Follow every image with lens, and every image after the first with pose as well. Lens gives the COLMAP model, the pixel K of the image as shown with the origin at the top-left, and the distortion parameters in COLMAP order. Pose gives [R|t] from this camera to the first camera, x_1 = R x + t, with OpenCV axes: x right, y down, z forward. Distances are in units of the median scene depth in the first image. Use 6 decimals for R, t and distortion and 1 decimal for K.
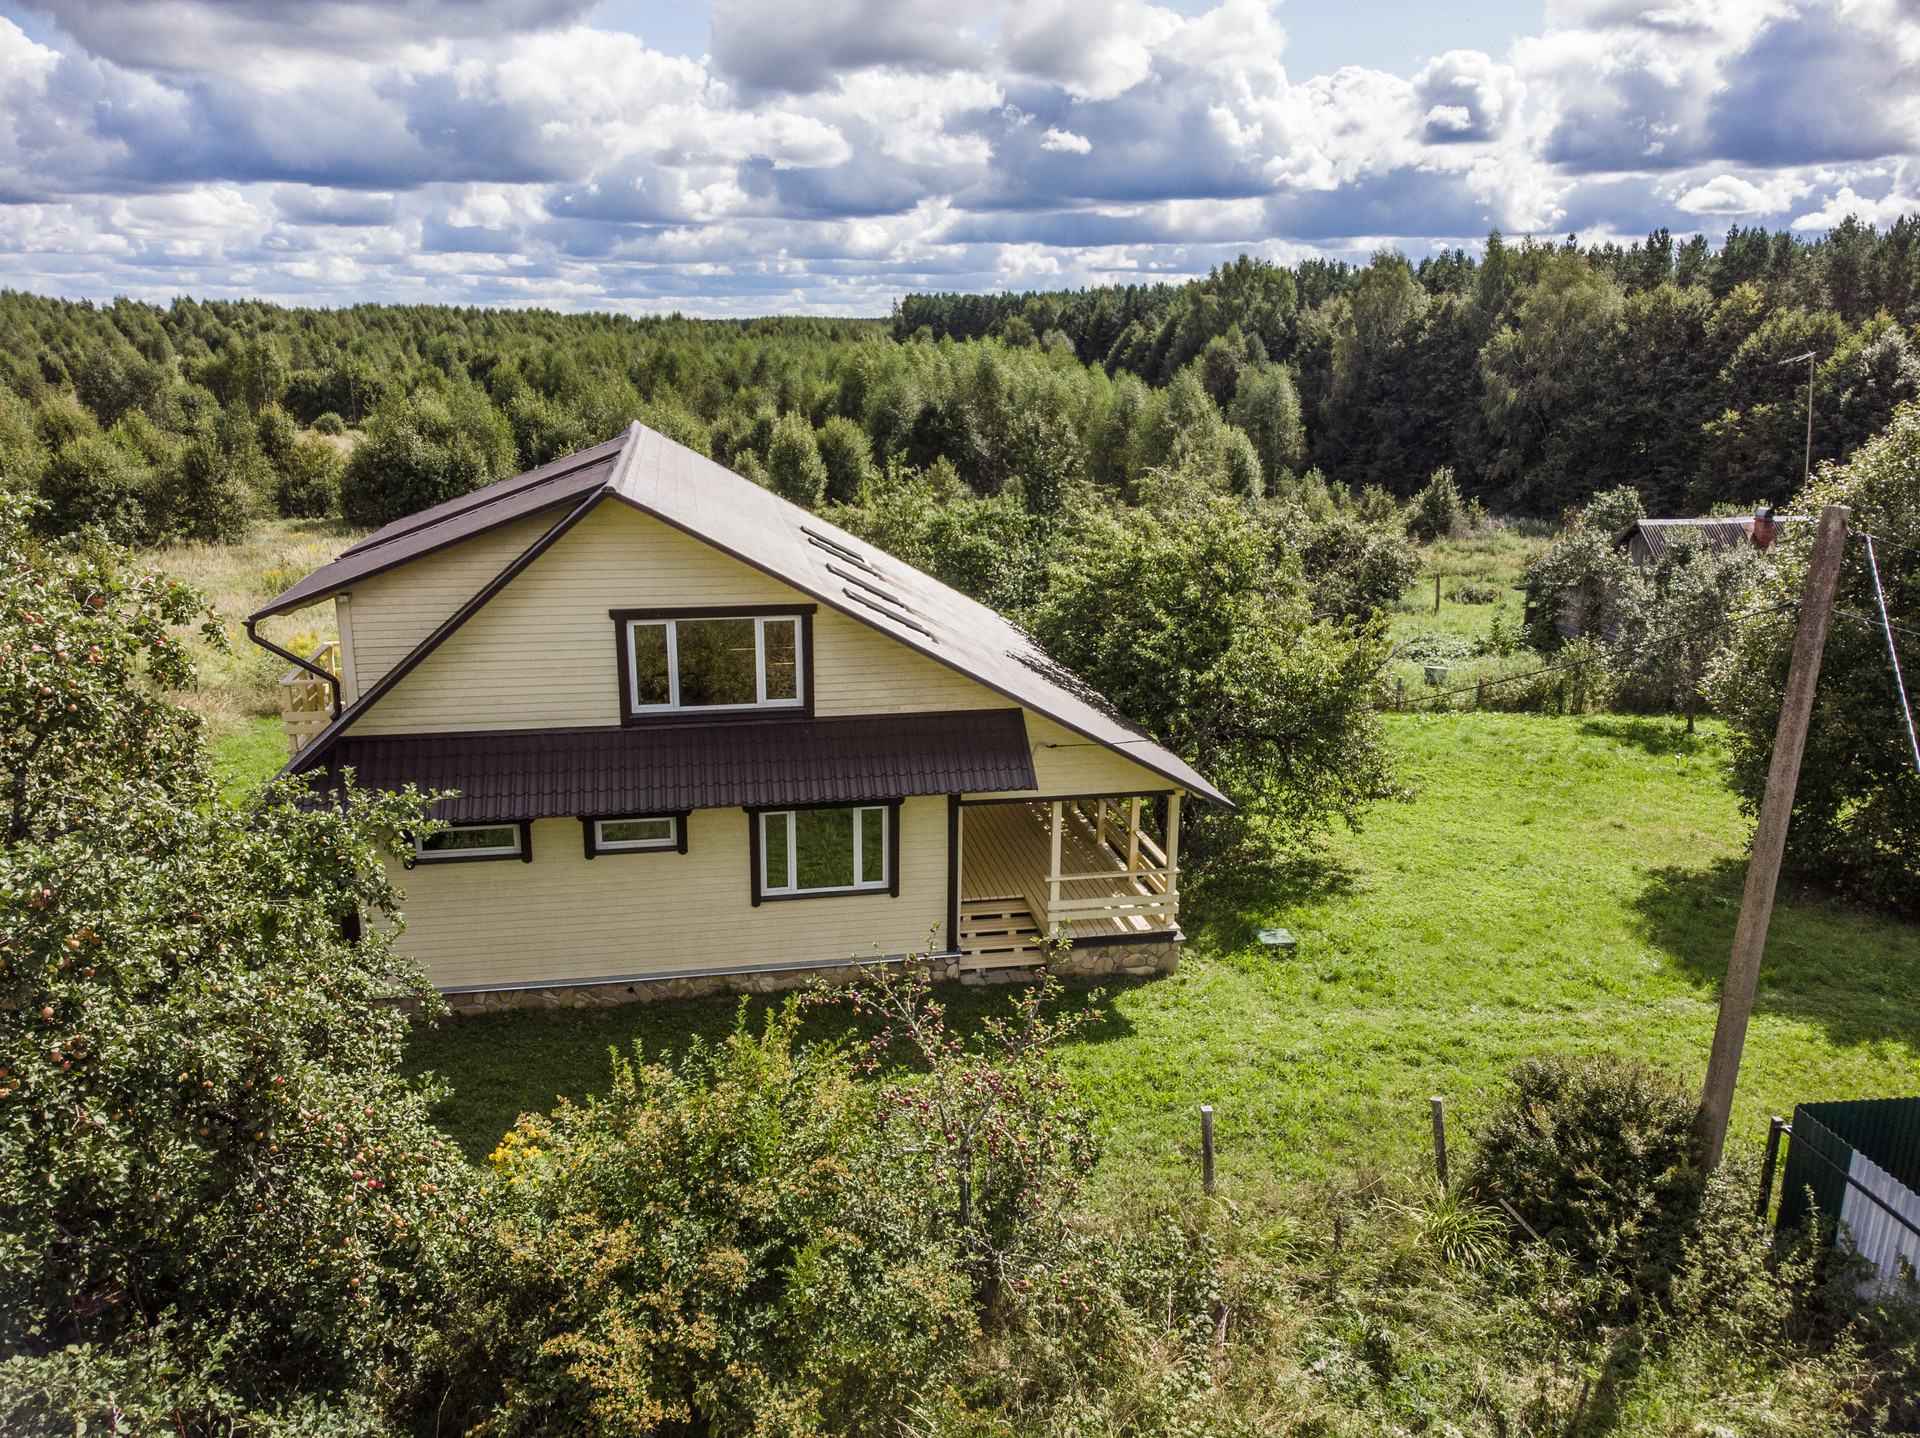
lens RADIAL K [[1428.4, 0, 960.0], [0, 1428.4, 719.0], [0, 0, 1]] dist [-0.030820, 0.037181]
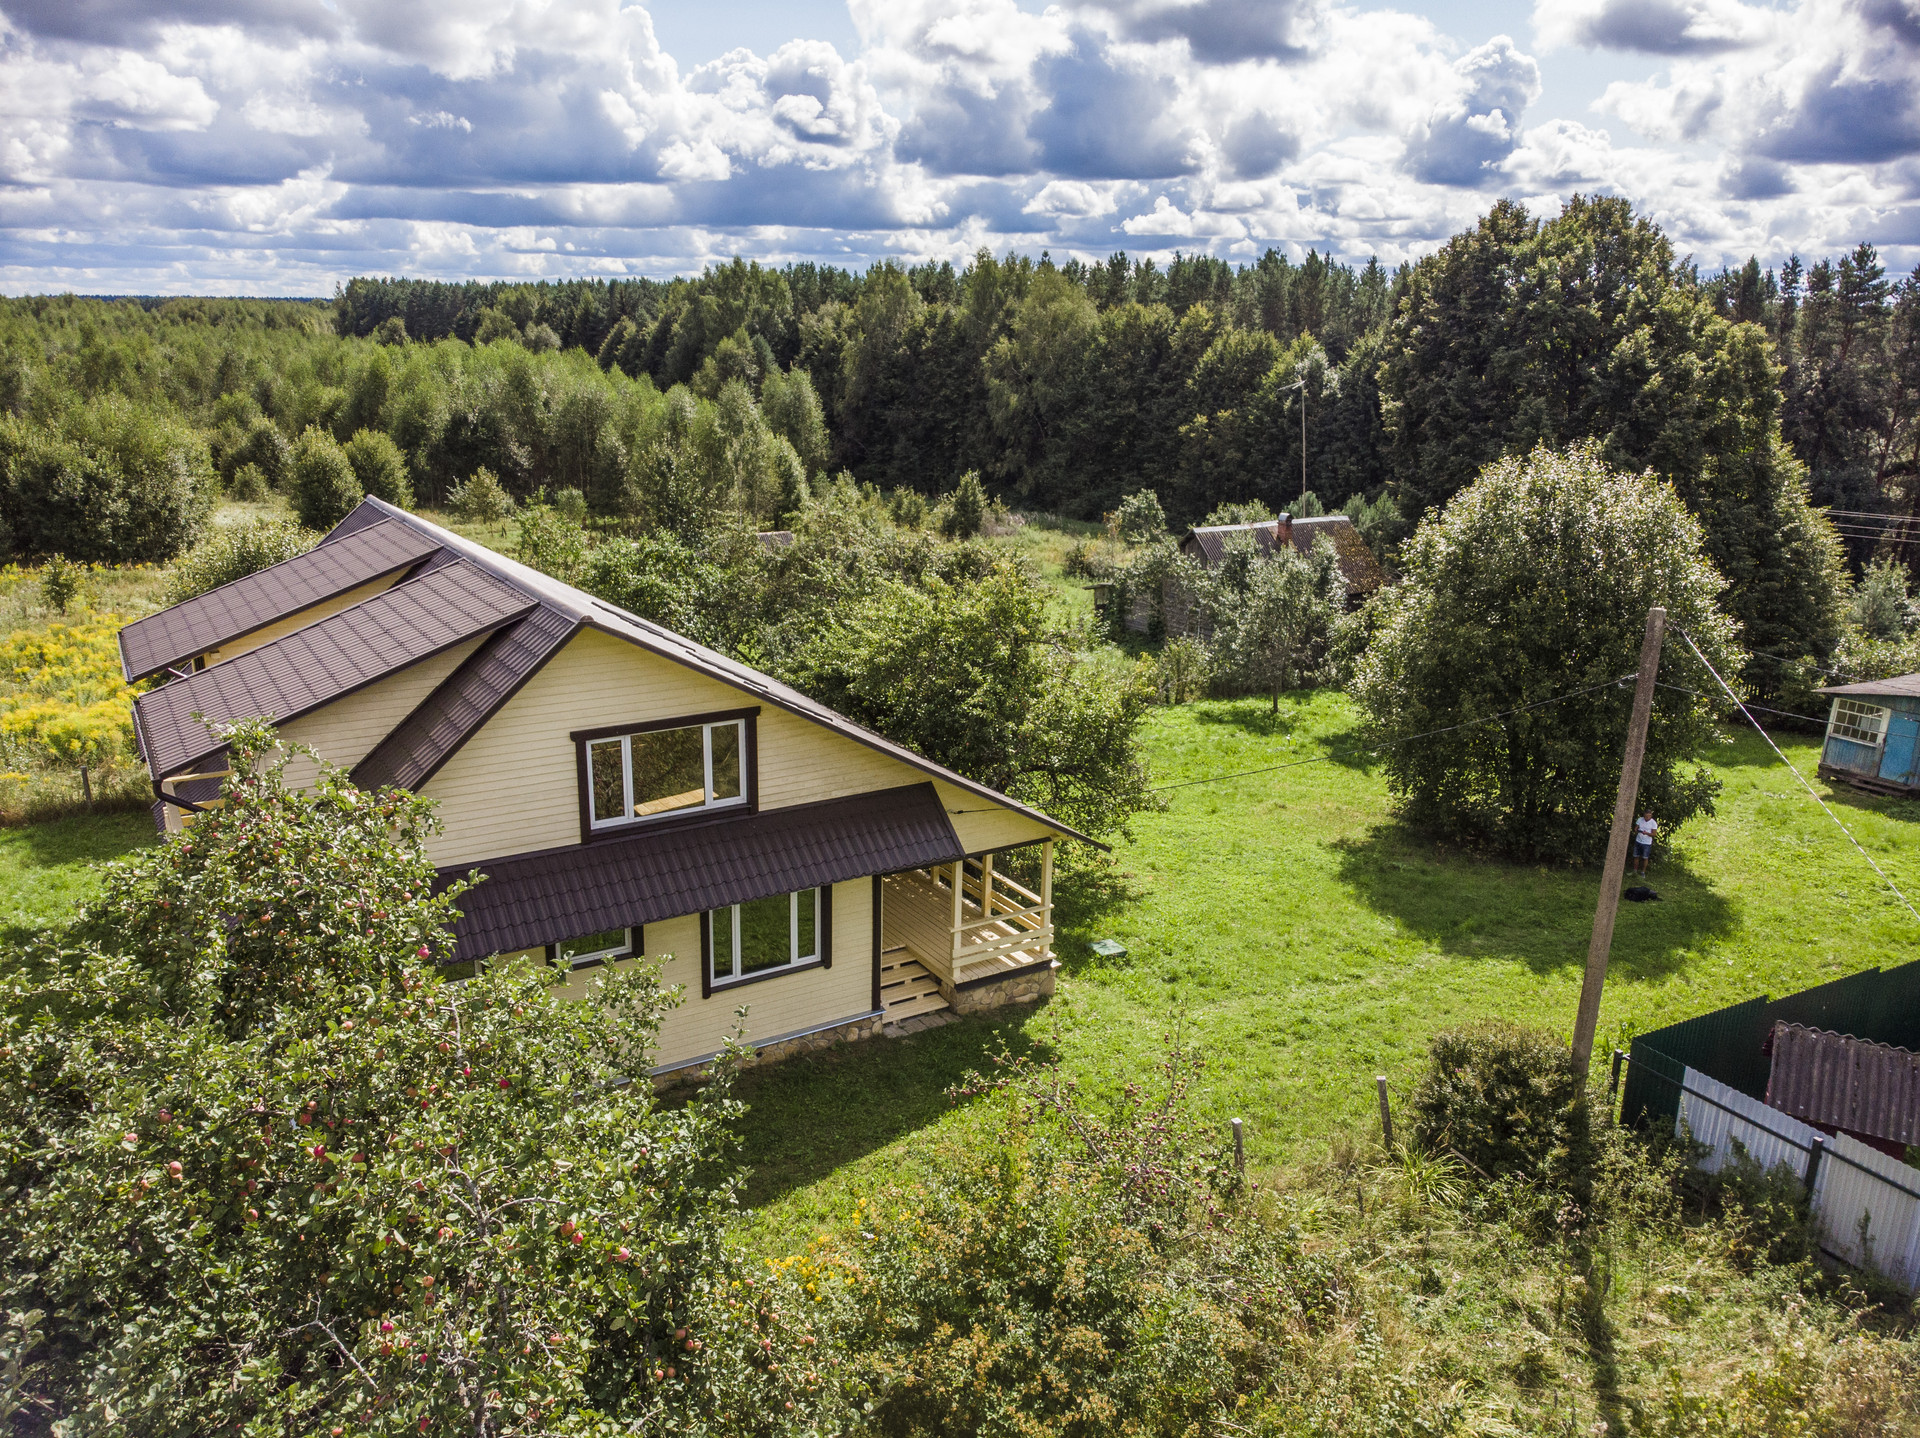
lens RADIAL K [[1403.1, 0, 960.0], [0, 1403.1, 719.0], [0, 0, 1]] dist [0.001109, -0.002159]
pose [[0.930258, -0.086165, 0.356646, -0.135996], [0.080791, 0.996280, 0.029967, -0.036883], [-0.357901, 0.000936, 0.933759, -0.007182]]
